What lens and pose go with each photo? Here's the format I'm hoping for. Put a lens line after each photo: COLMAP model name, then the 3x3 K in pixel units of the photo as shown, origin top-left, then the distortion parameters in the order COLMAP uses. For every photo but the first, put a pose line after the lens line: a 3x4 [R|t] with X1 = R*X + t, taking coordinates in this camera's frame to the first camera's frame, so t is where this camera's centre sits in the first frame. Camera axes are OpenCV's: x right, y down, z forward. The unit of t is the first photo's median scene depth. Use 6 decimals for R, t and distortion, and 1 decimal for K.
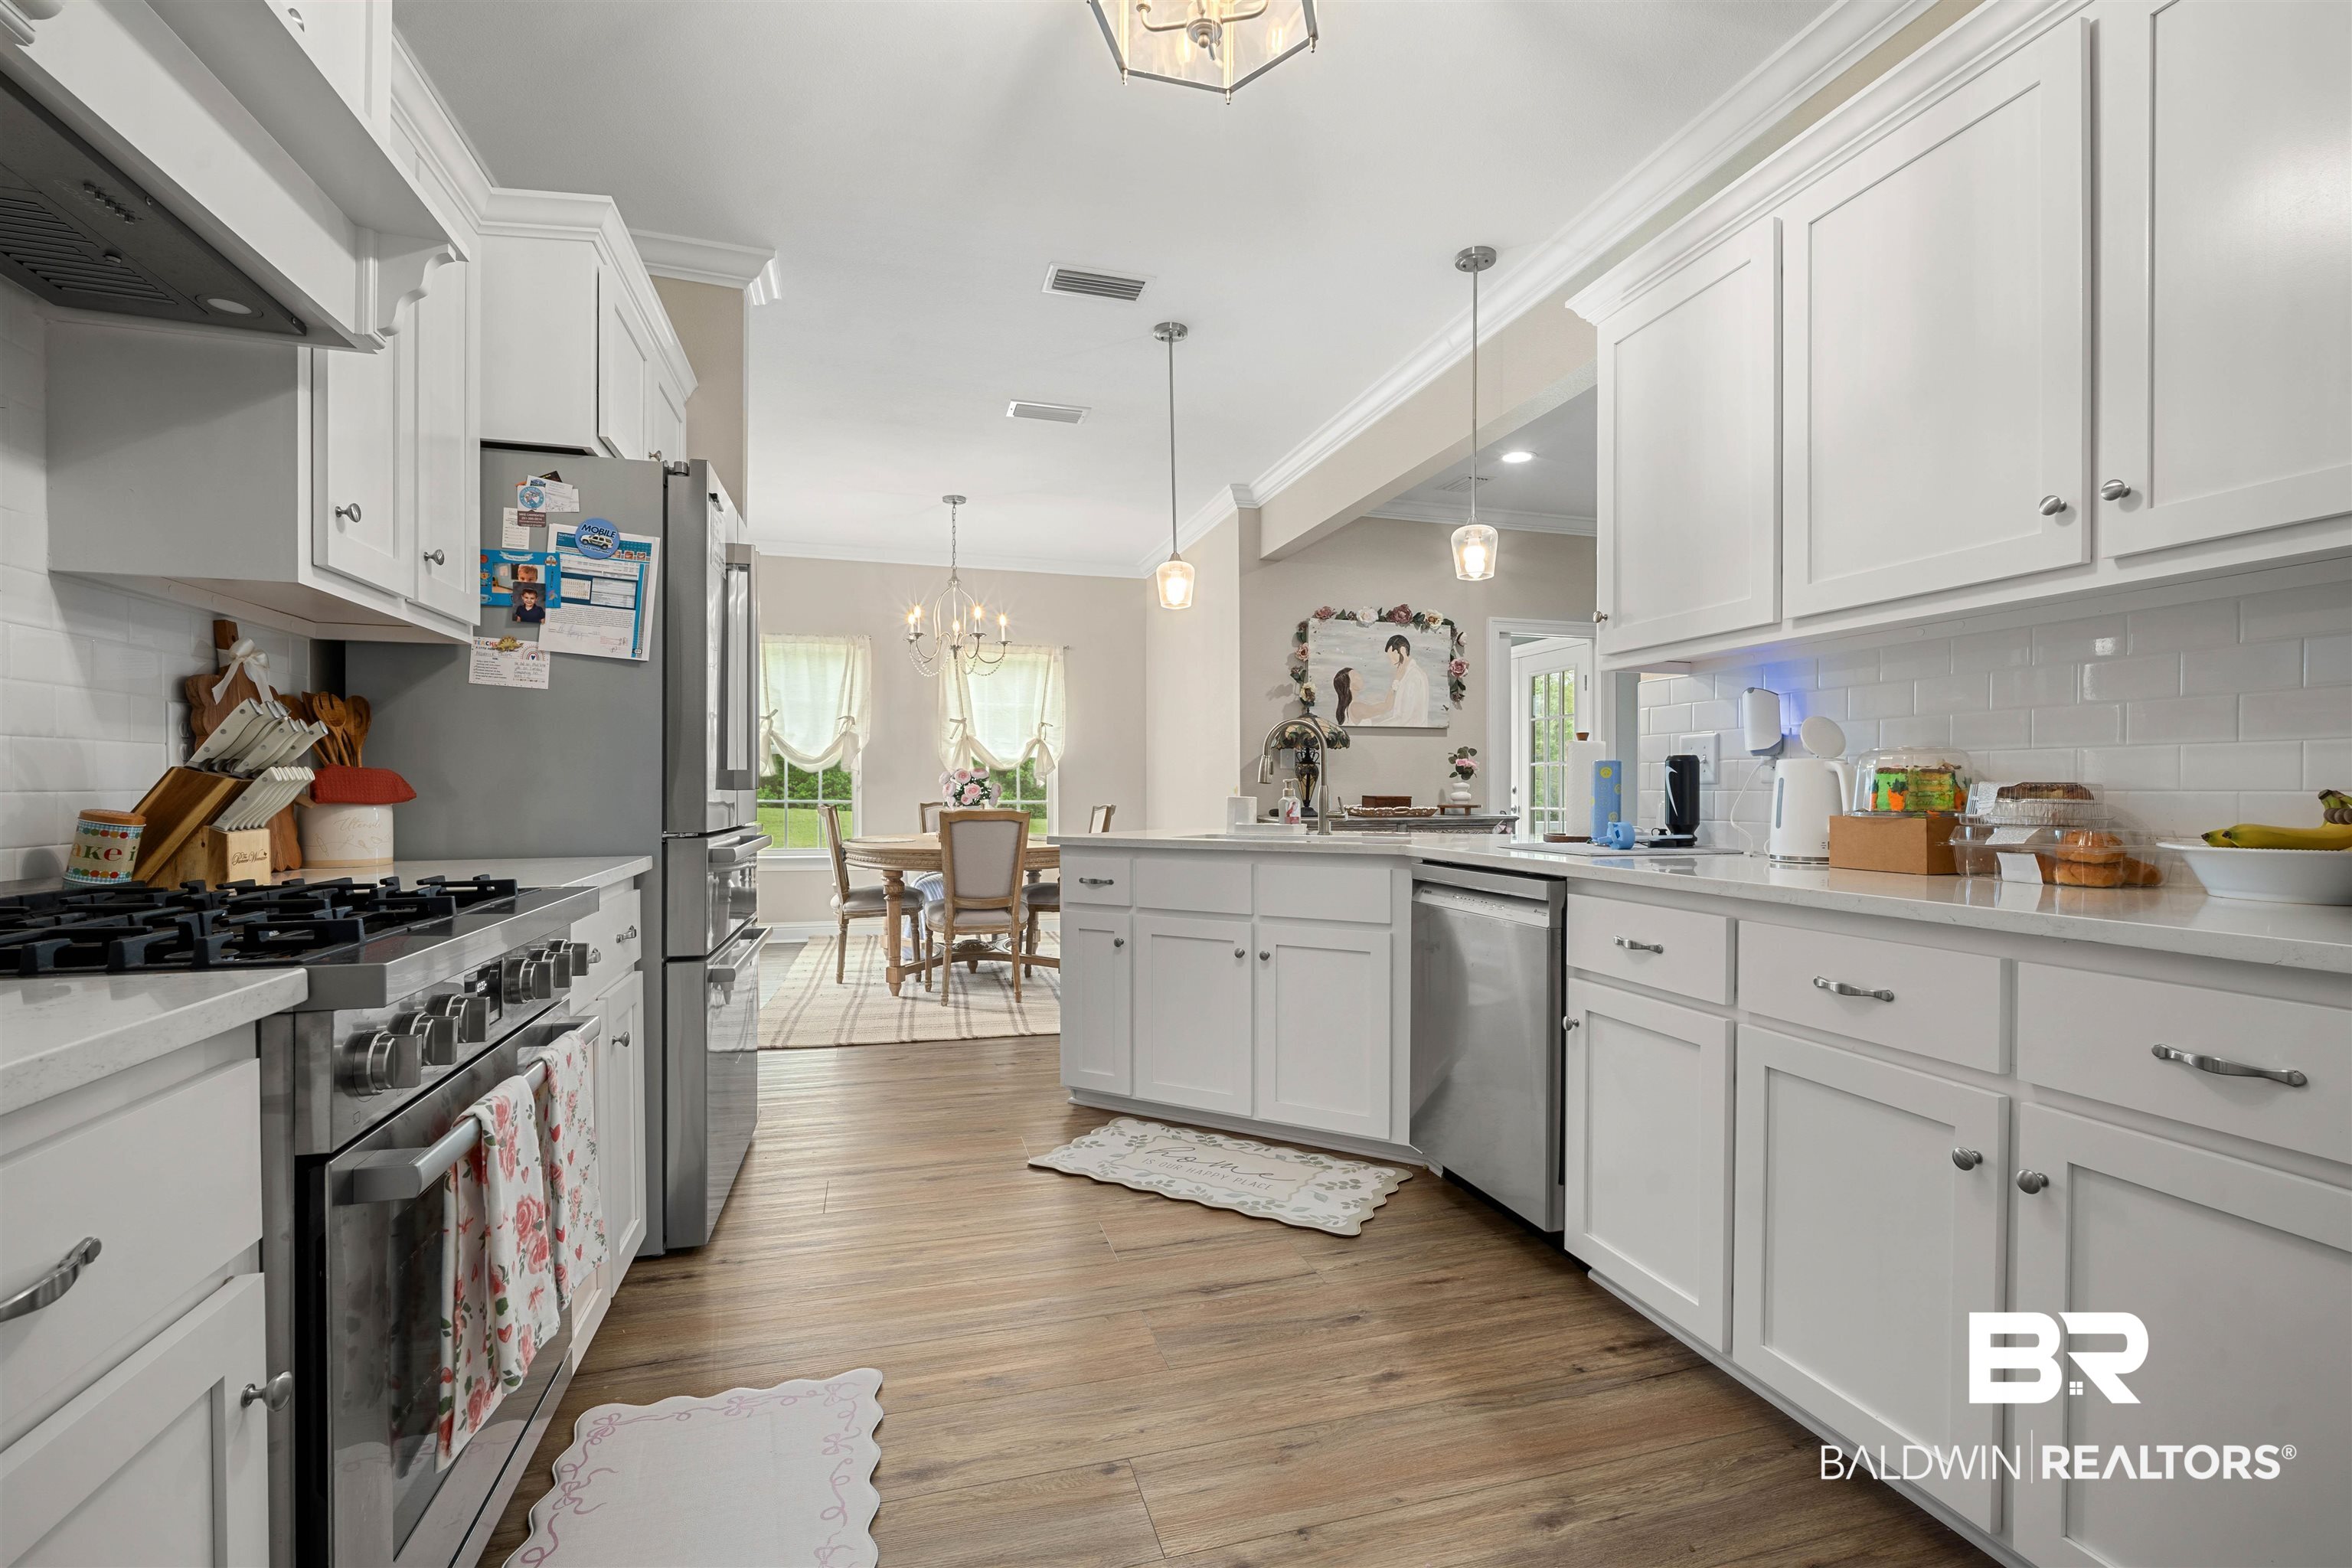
lens RADIAL K [[1025.5, 0, 1176.0], [0, 1025.5, 784.0], [0, 0, 1]] dist [-0.009666, -0.000190]
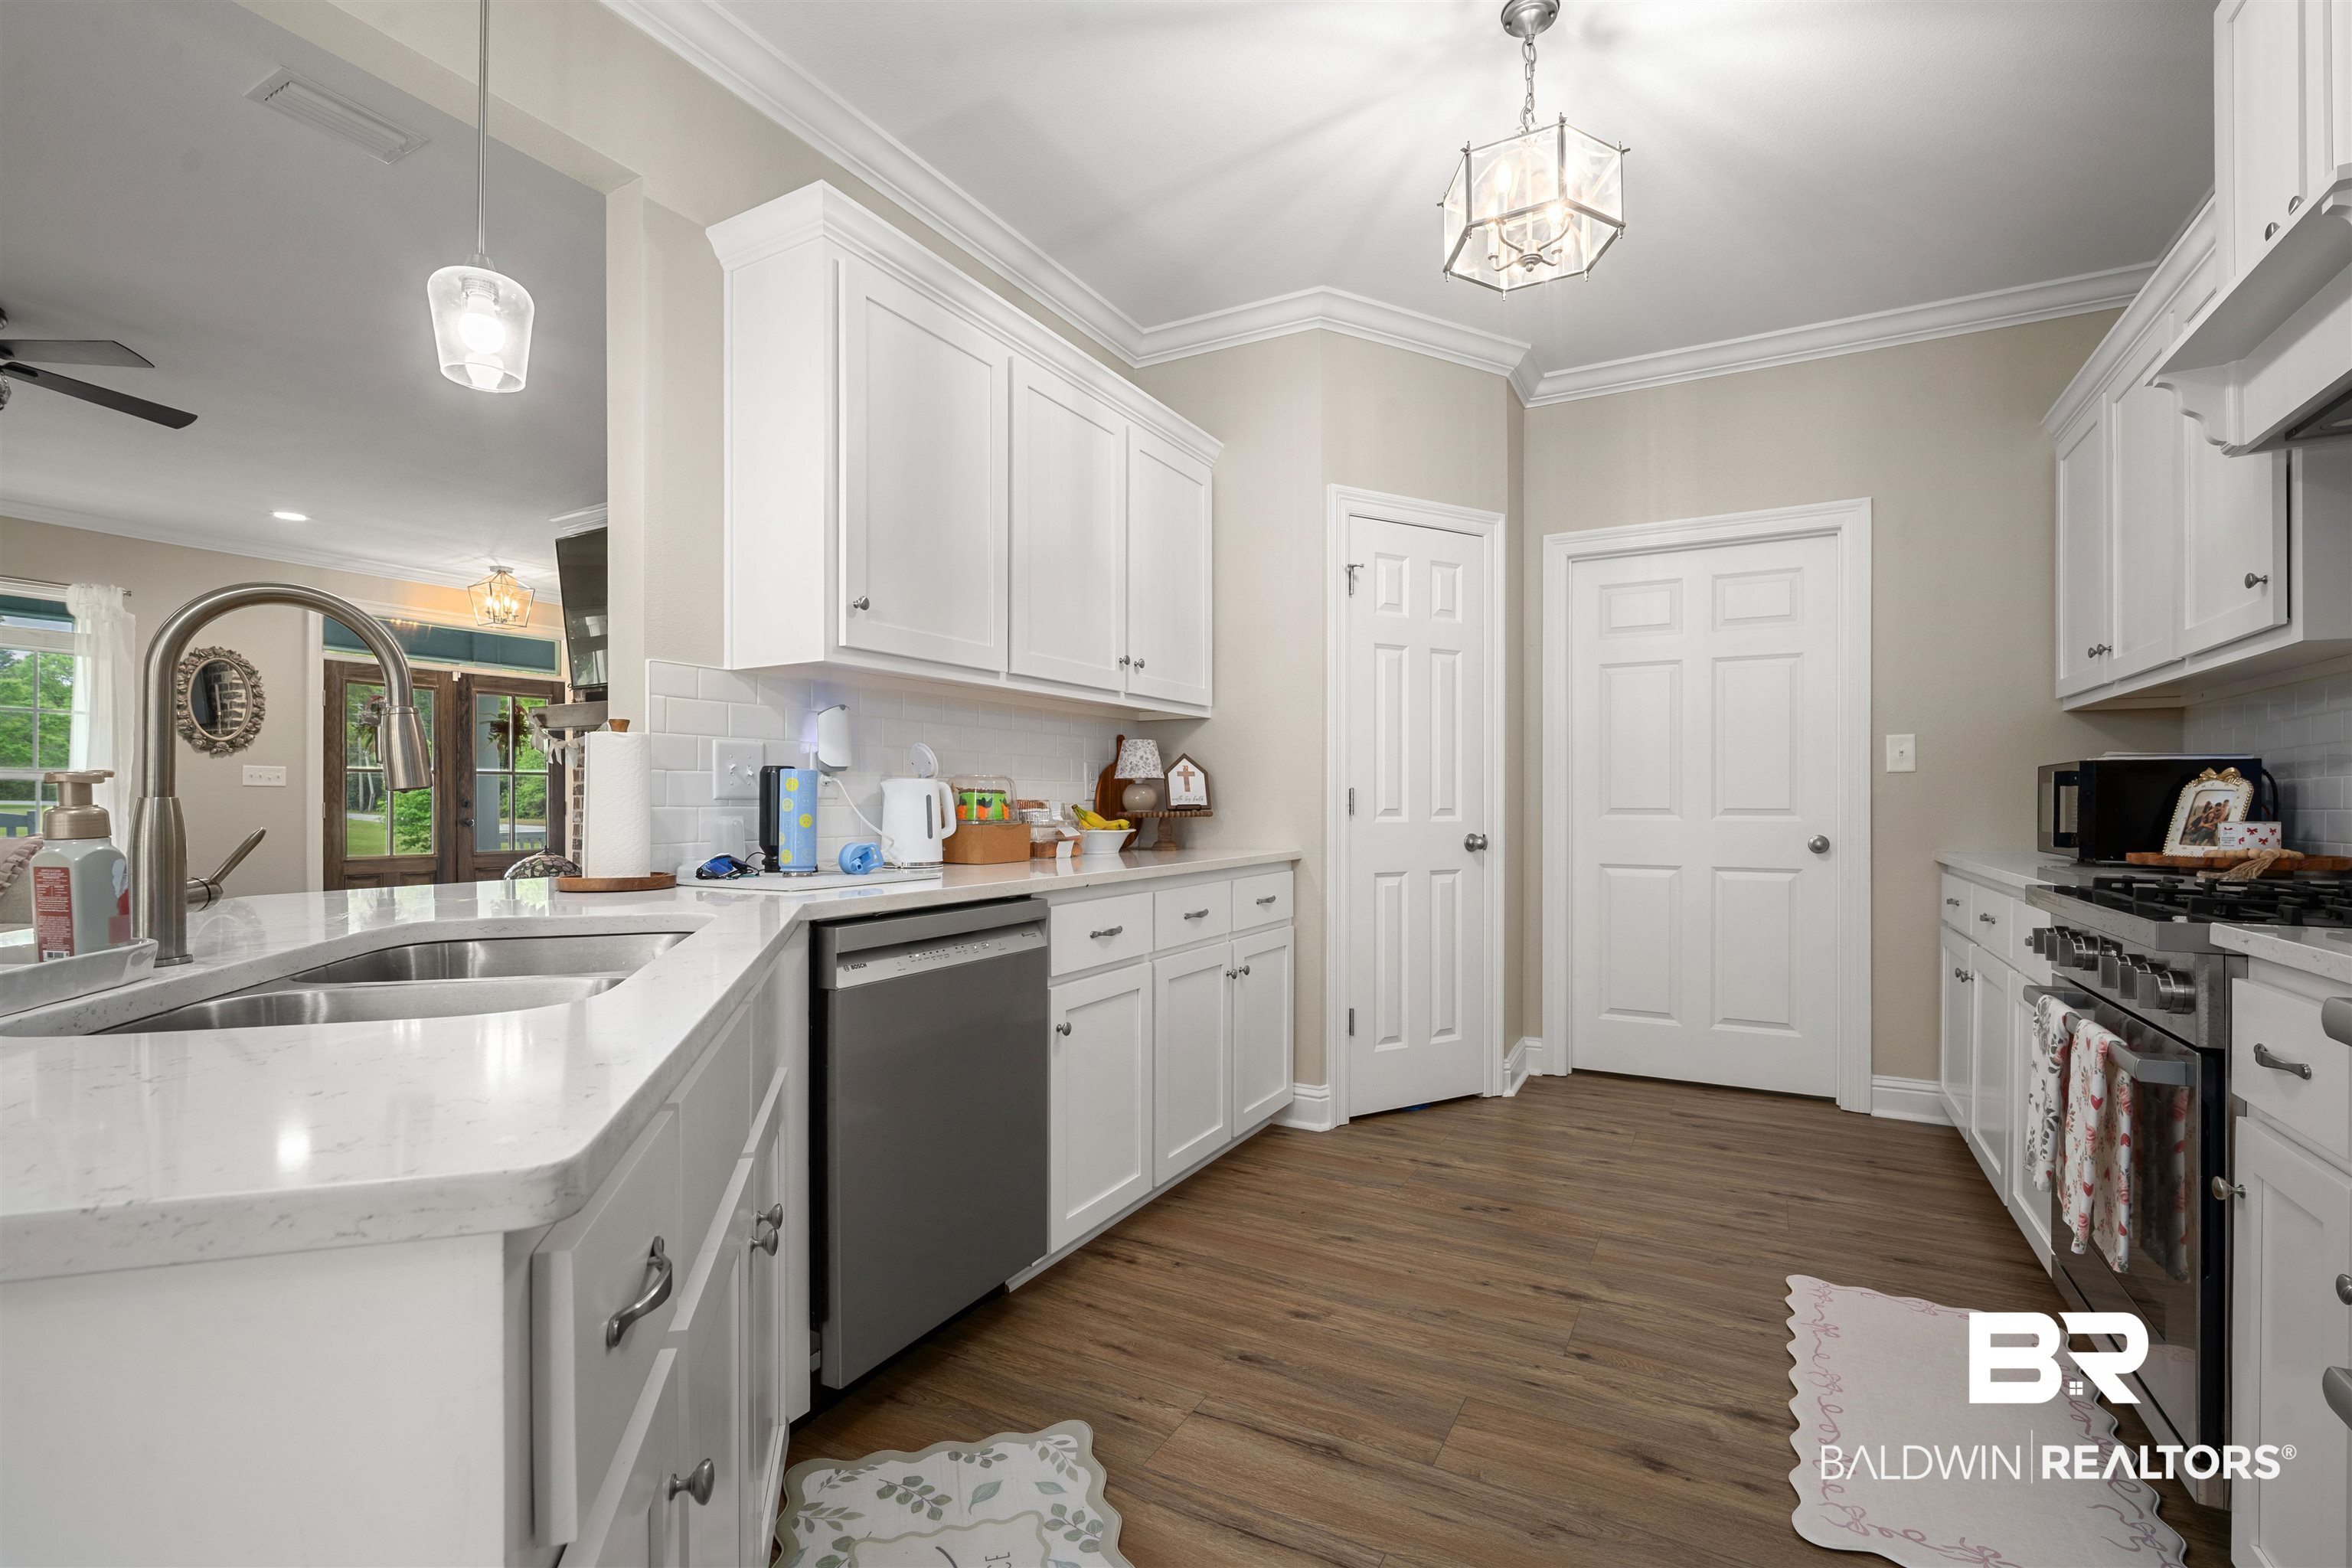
lens RADIAL K [[1035.5, 0, 1197.3], [0, 1035.5, 790.5], [0, 0, 1]] dist [-0.008566, -0.000517]
pose [[-0.715877, 0.007550, 0.698185, -0.205990], [-0.005258, 0.999855, -0.016204, 0.003235], [-0.698206, -0.015272, -0.715734, 0.756168]]
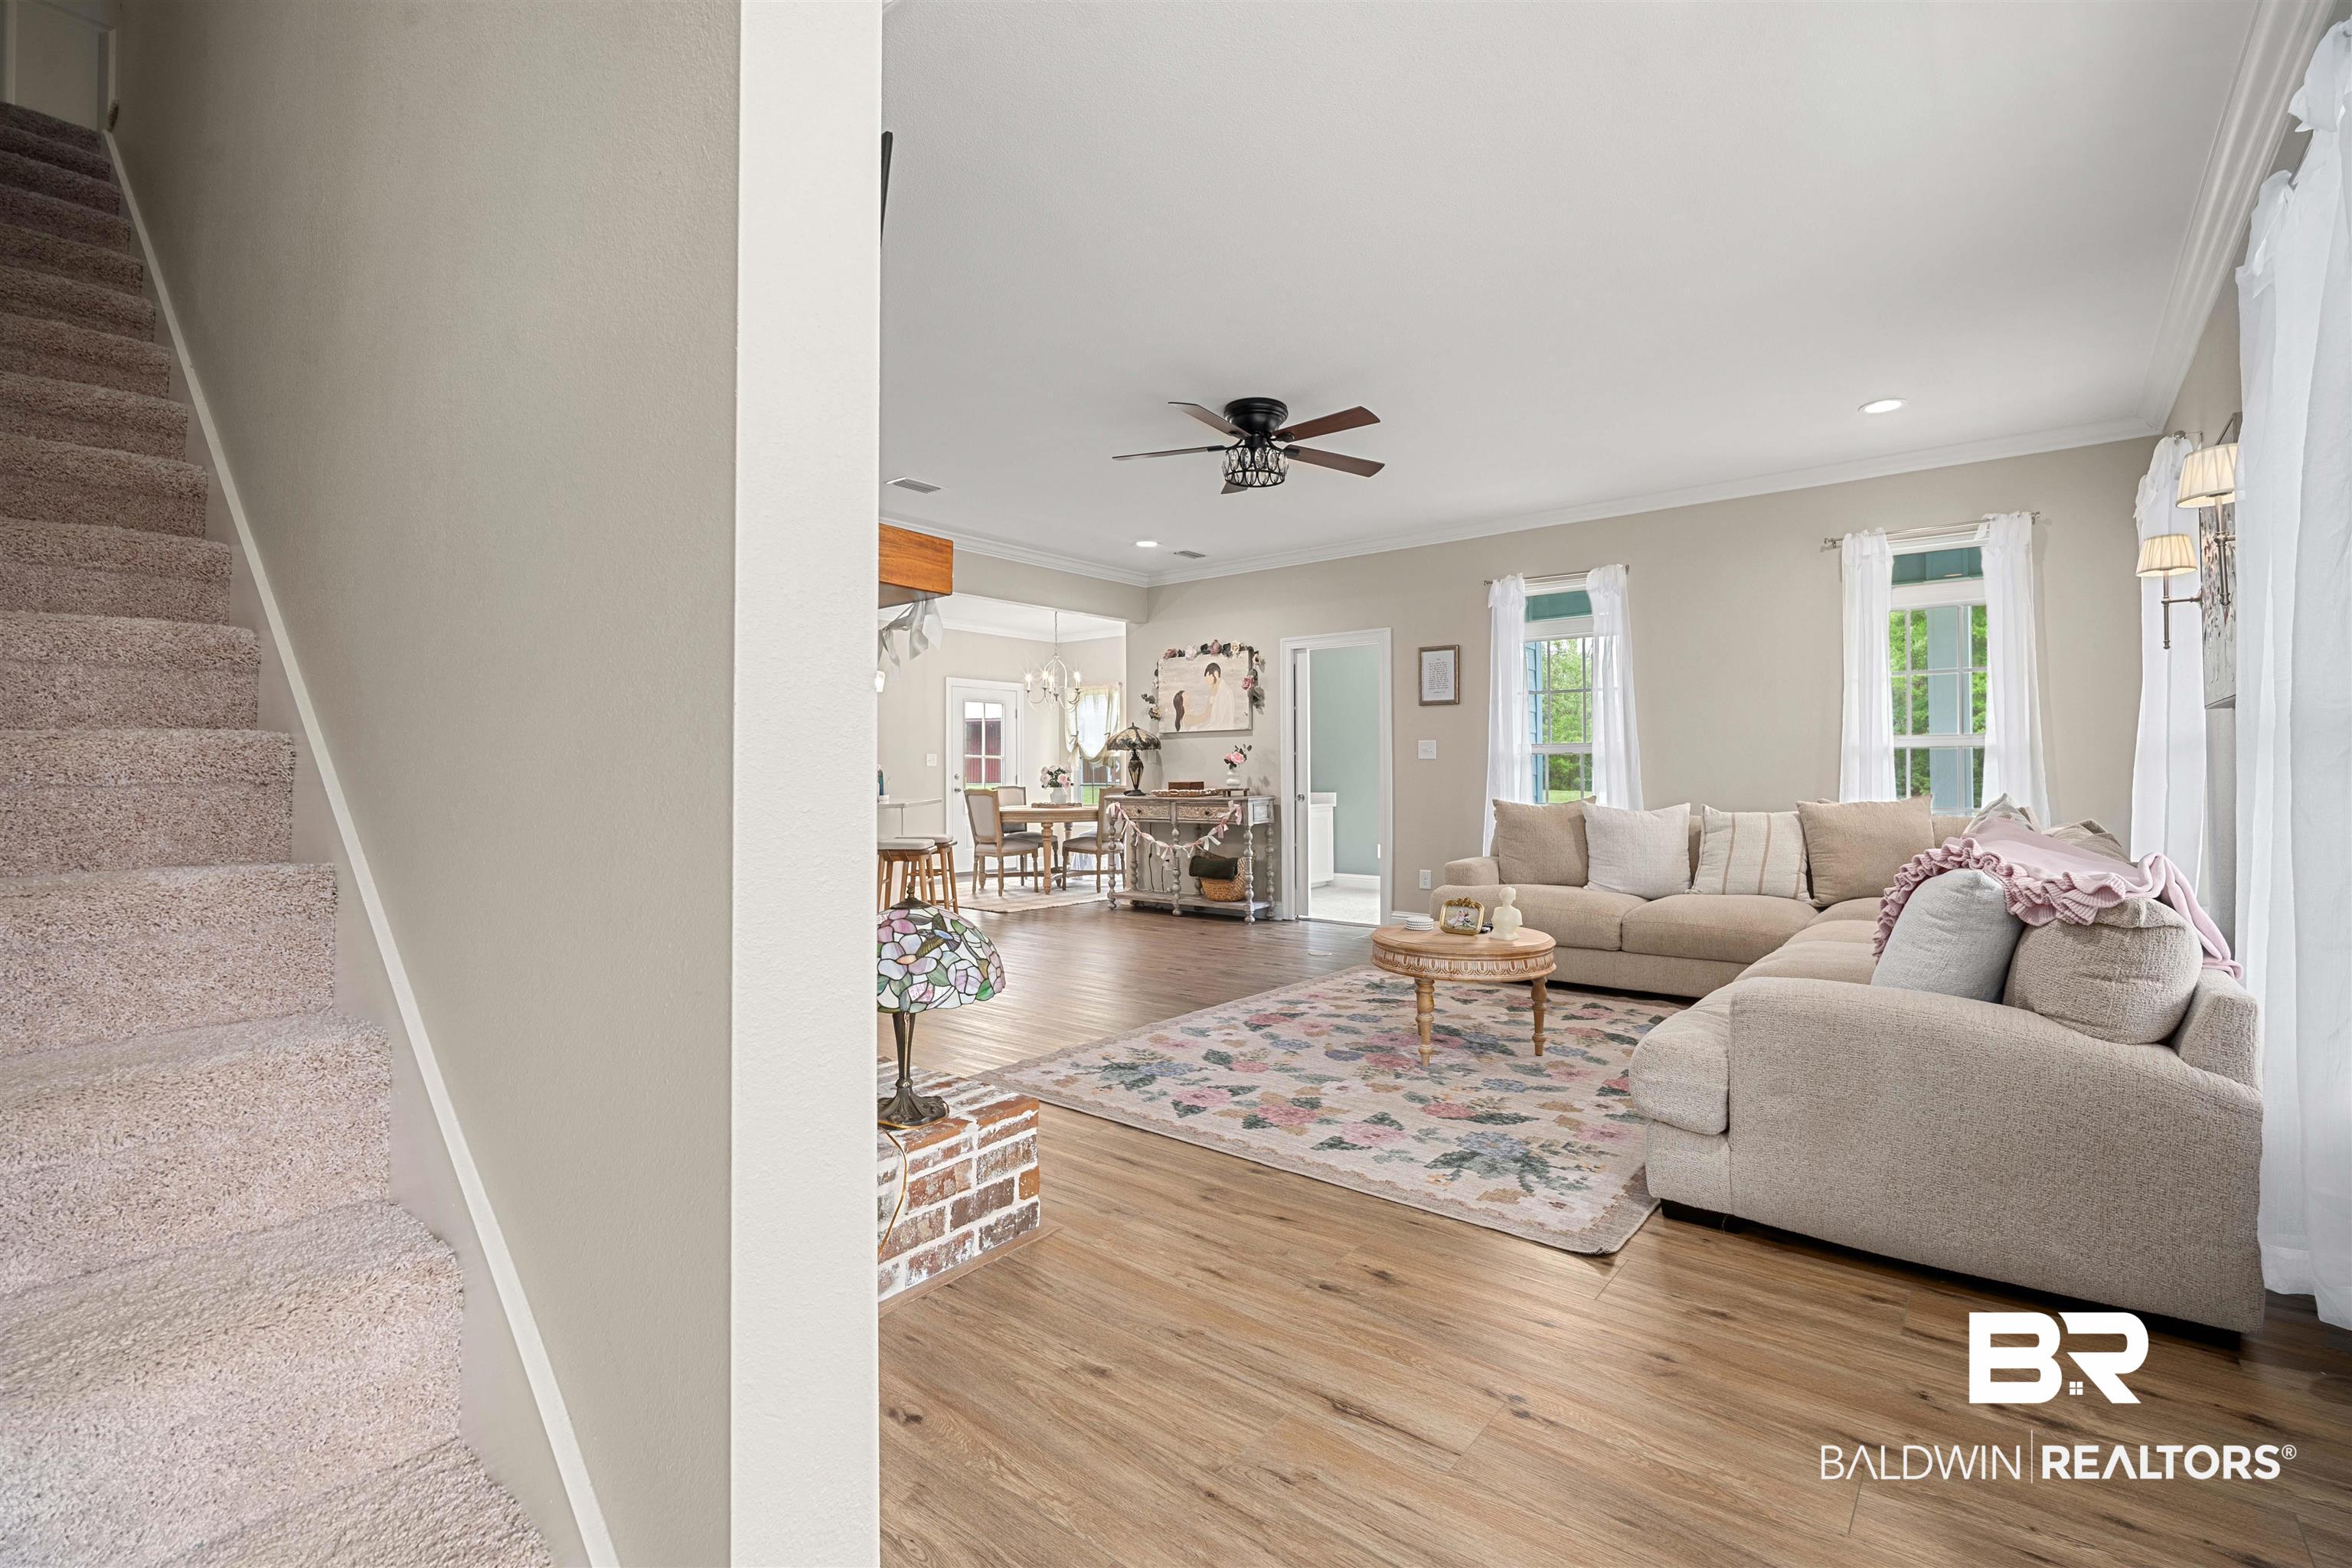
lens RADIAL K [[1035.5, 0, 1197.3], [0, 1035.5, 790.5], [0, 0, 1]] dist [-0.008566, -0.000517]
pose [[0.574947, 0.007954, -0.818152, 1.683364], [0.011163, 0.999783, 0.017564, -0.000884], [0.818114, -0.019232, 0.574734, 0.244259]]
